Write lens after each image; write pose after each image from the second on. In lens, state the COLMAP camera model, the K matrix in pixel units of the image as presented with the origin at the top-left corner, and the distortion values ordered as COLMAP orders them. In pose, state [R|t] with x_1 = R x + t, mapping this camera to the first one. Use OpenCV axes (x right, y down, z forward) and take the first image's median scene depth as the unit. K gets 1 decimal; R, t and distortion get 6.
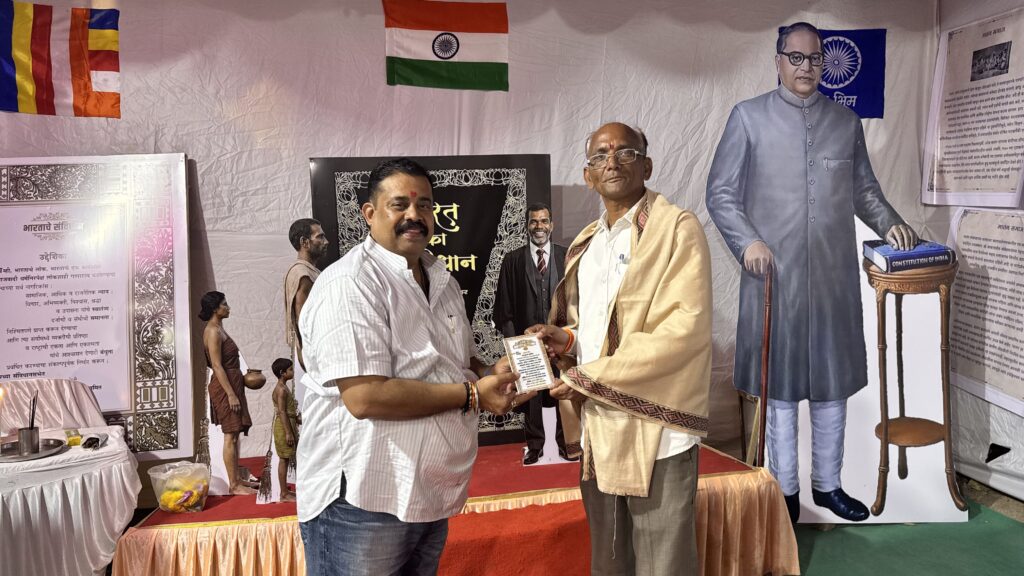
lens RADIAL K [[702.5, 0, 504.0], [0, 702.5, 291.9], [0, 0, 1]] dist [0.063912, -0.059866]
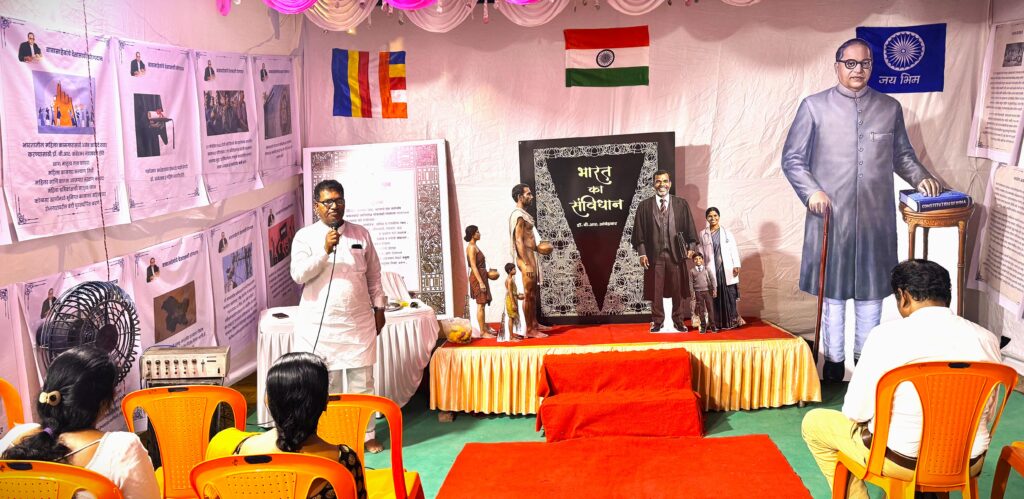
lens RADIAL K [[717.4, 0, 469.5], [0, 717.4, 249.6], [0, 0, 1]] dist [0.060386, -0.056427]
pose [[0.962410, 0.015691, -0.271147, 0.070040], [0.004716, 0.997214, 0.074445, -0.065319], [0.271560, -0.072926, 0.959655, -0.649380]]
